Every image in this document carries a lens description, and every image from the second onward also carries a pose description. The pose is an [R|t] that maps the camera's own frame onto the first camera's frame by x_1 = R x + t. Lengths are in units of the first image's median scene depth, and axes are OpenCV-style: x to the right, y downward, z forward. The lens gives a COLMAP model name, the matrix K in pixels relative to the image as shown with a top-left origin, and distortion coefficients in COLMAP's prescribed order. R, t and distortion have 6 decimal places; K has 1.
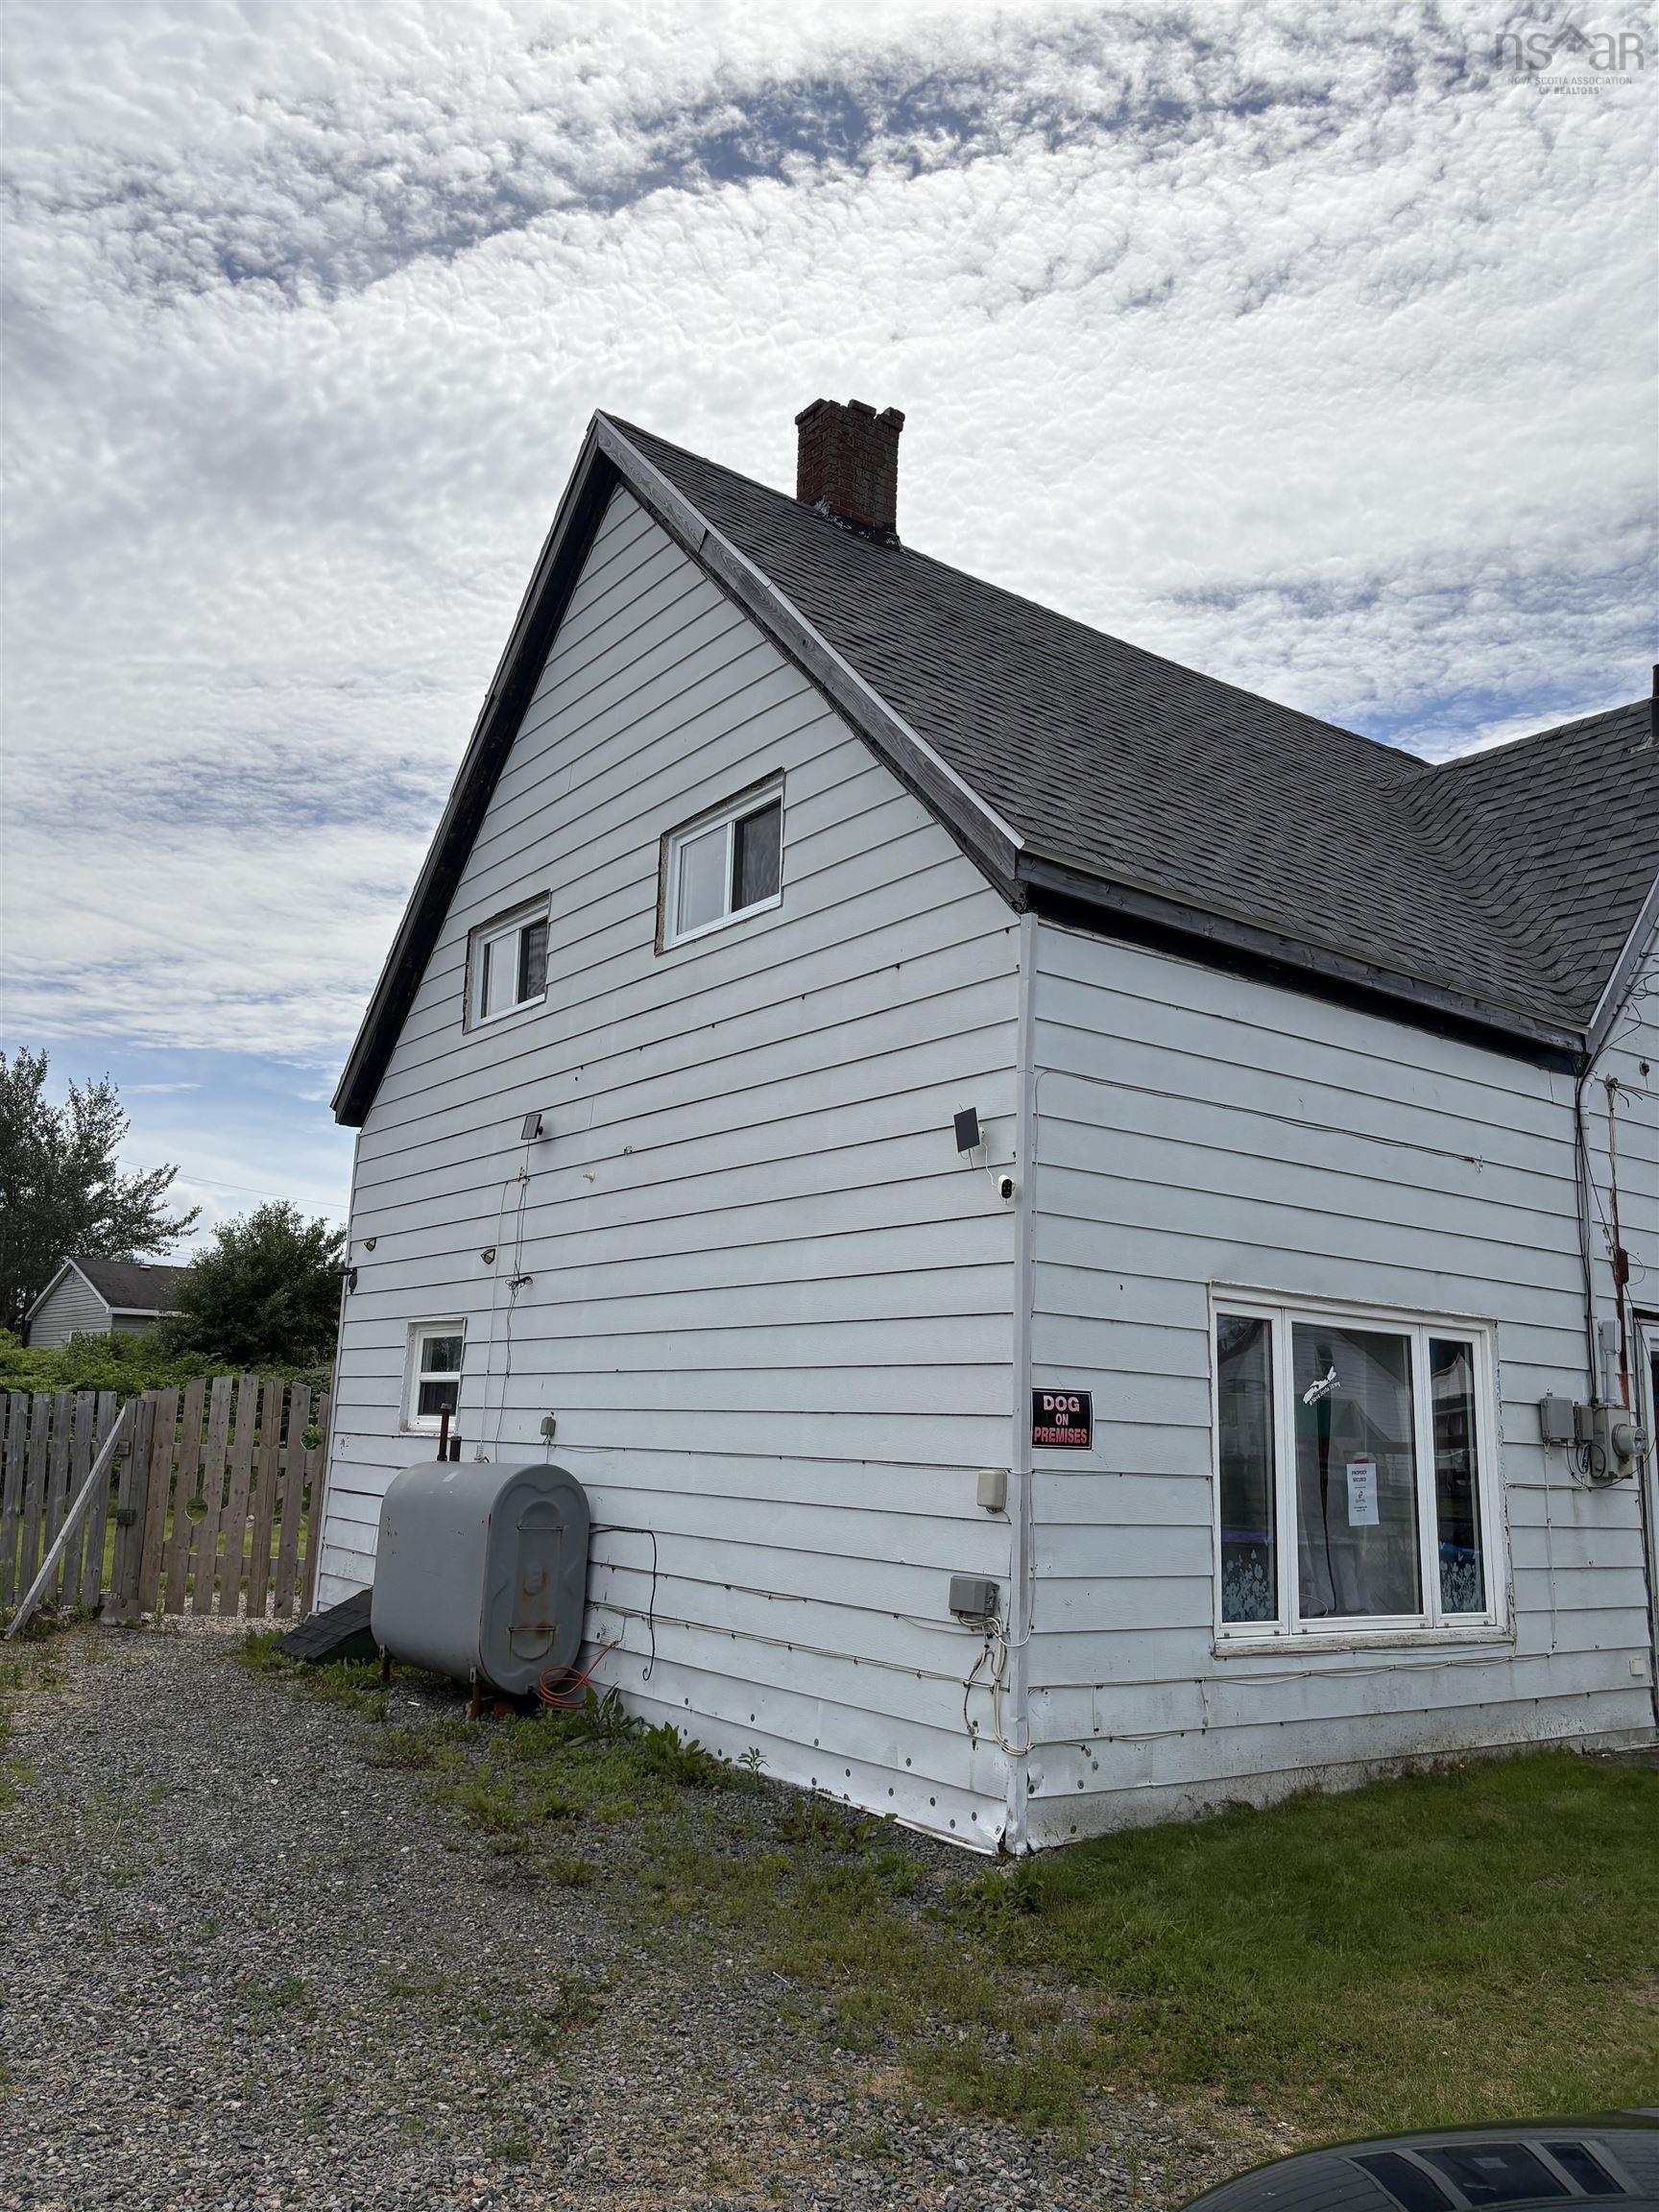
lens RADIAL K [[1705.2, 0, 822.9], [0, 1705.2, 1095.9], [0, 0, 1]] dist [0.046994, -0.056237]
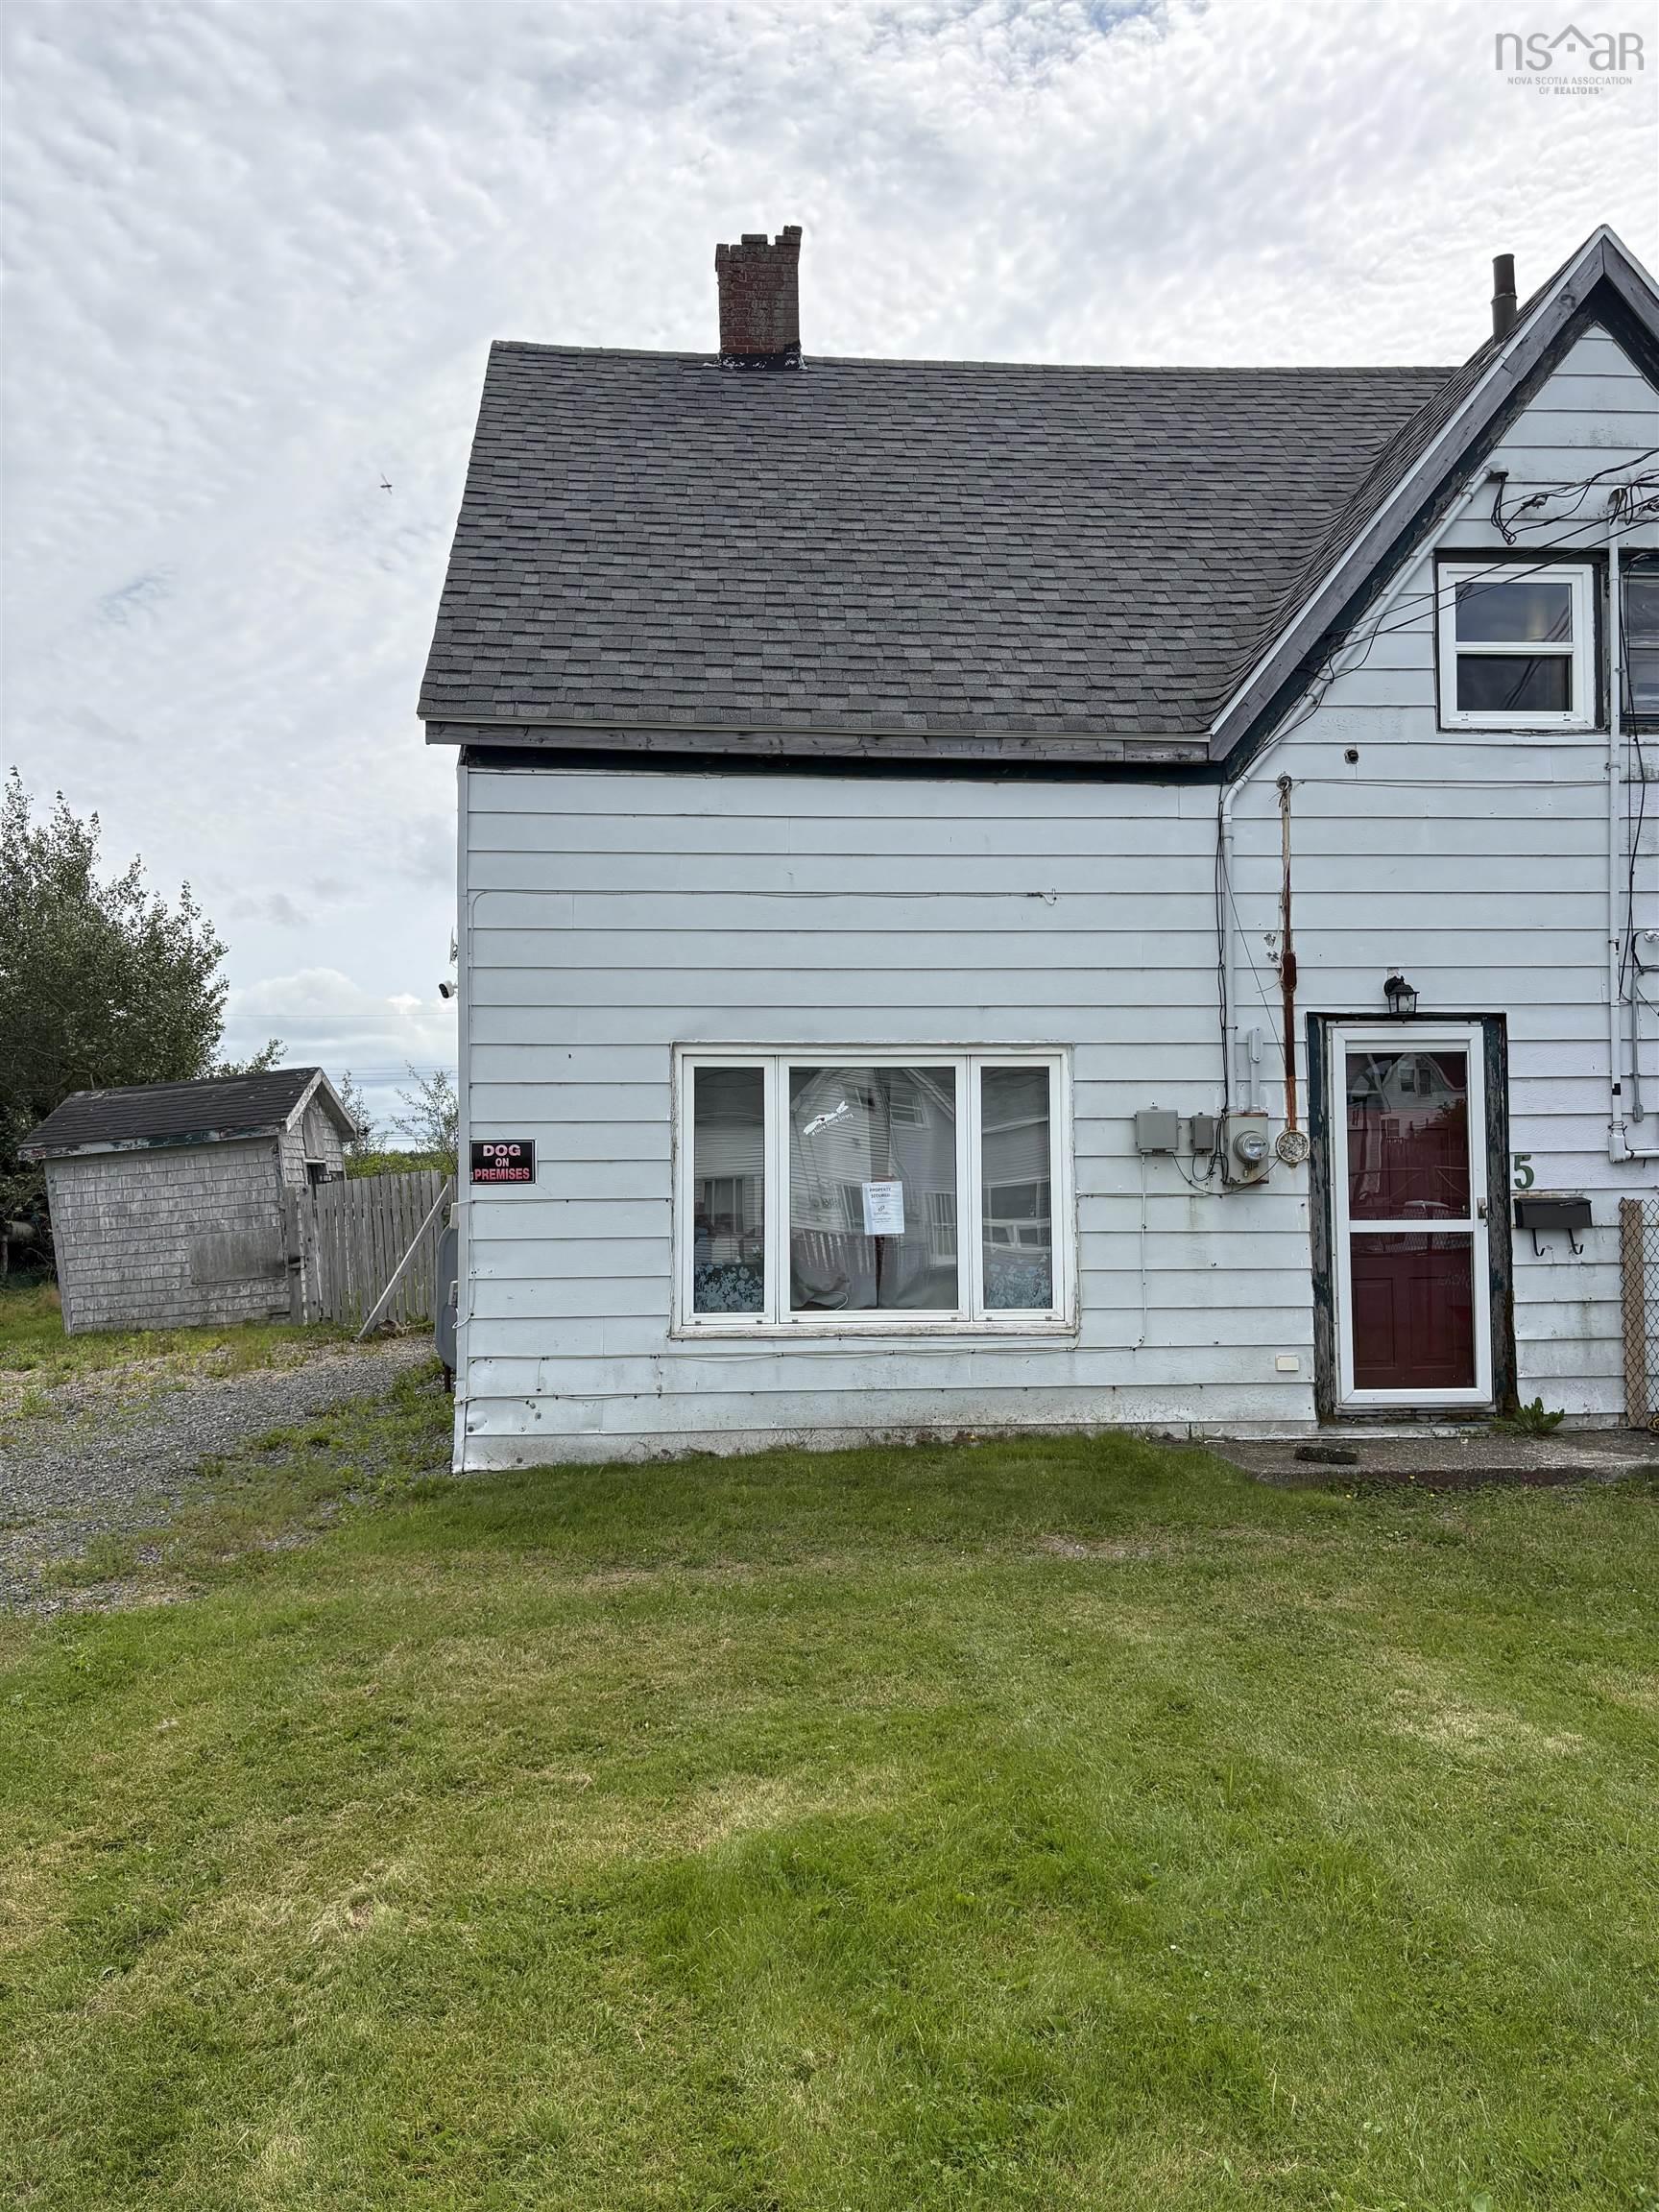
lens RADIAL K [[1705.2, 0, 885.4], [0, 1705.2, 1114.9], [0, 0, 1]] dist [0.046994, -0.056237]
pose [[0.844512, -0.061470, -0.531997, 0.815934], [0.144801, 0.982599, 0.116327, 0.033645], [0.515589, -0.175274, 0.838717, 0.048808]]
